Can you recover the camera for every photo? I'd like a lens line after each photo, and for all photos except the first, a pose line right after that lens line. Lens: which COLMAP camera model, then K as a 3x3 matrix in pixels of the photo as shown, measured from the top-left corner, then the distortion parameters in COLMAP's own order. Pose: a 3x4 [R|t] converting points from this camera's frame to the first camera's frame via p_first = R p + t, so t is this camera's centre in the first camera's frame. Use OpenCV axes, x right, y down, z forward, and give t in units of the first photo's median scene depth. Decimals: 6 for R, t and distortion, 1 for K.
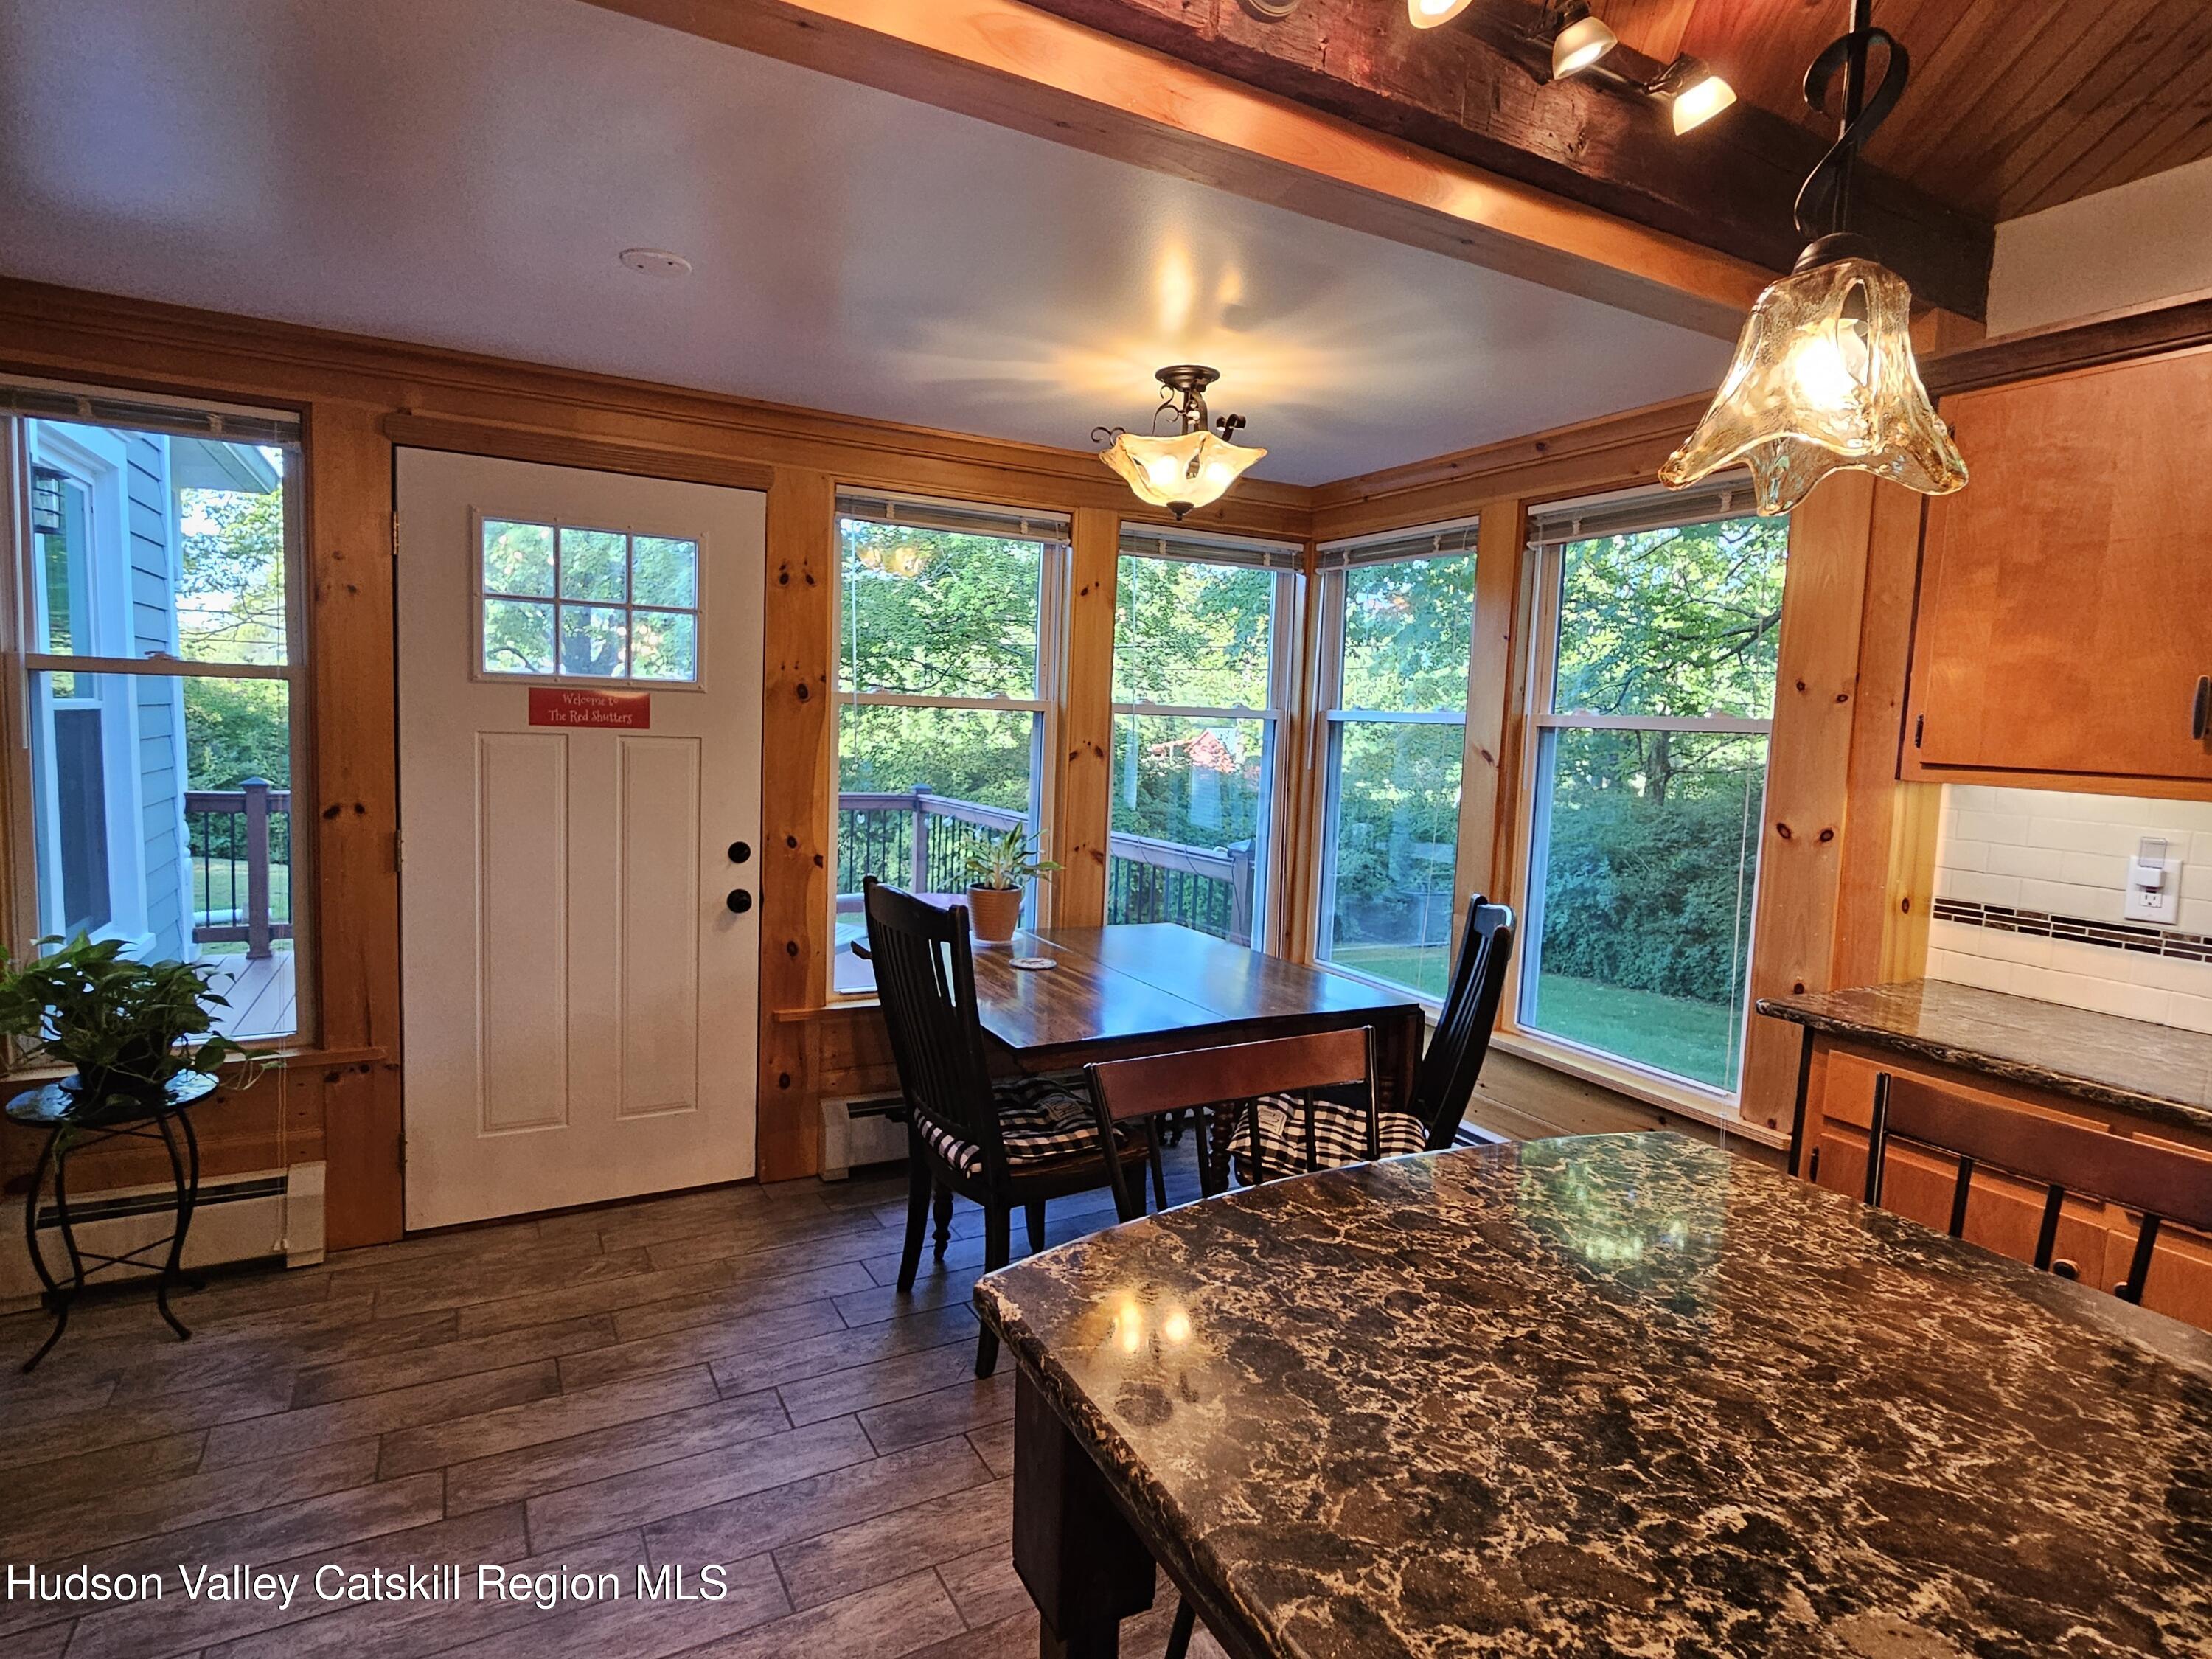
lens RADIAL K [[1128.7, 0, 1099.8], [0, 1128.7, 825.5], [0, 0, 1]] dist [0.007034, 0.000379]
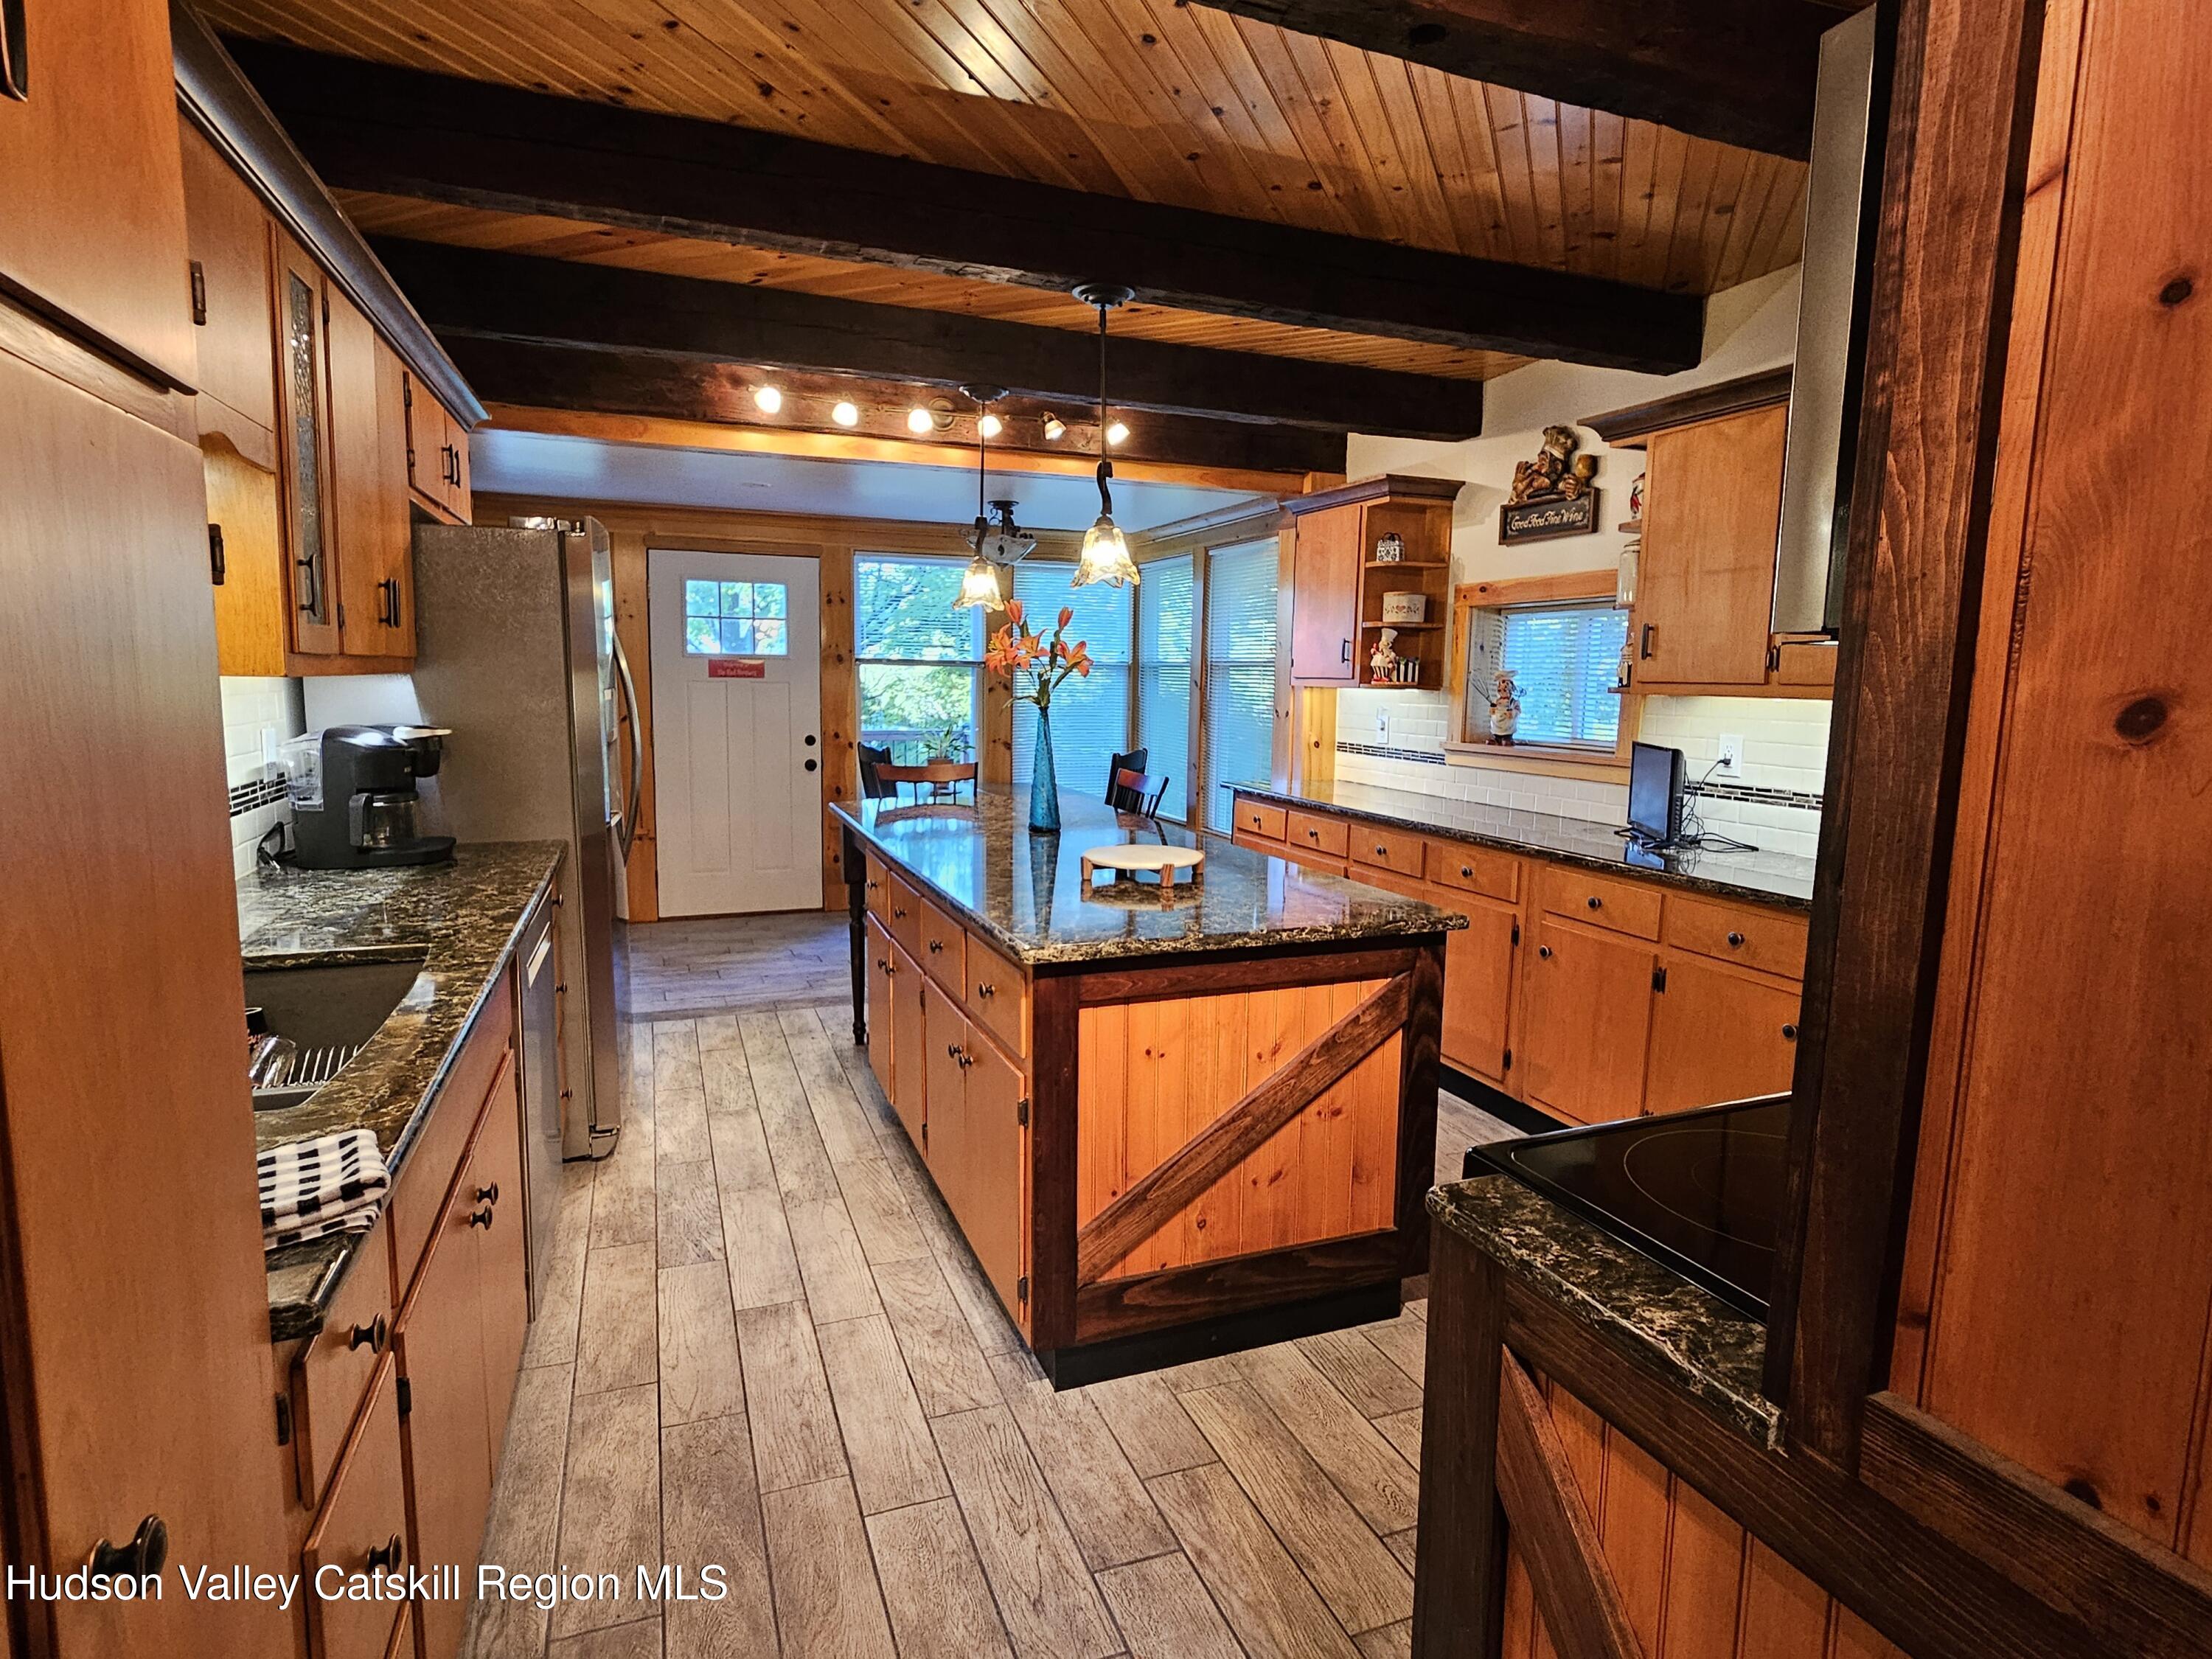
lens RADIAL K [[1128.7, 0, 1106.0], [0, 1128.7, 819.4], [0, 0, 1]] dist [0.007034, 0.000379]
pose [[0.993542, -0.007751, -0.113201, 0.438062], [0.010884, 0.999574, 0.027084, 0.120114], [0.112943, -0.028141, 0.993203, -0.953136]]
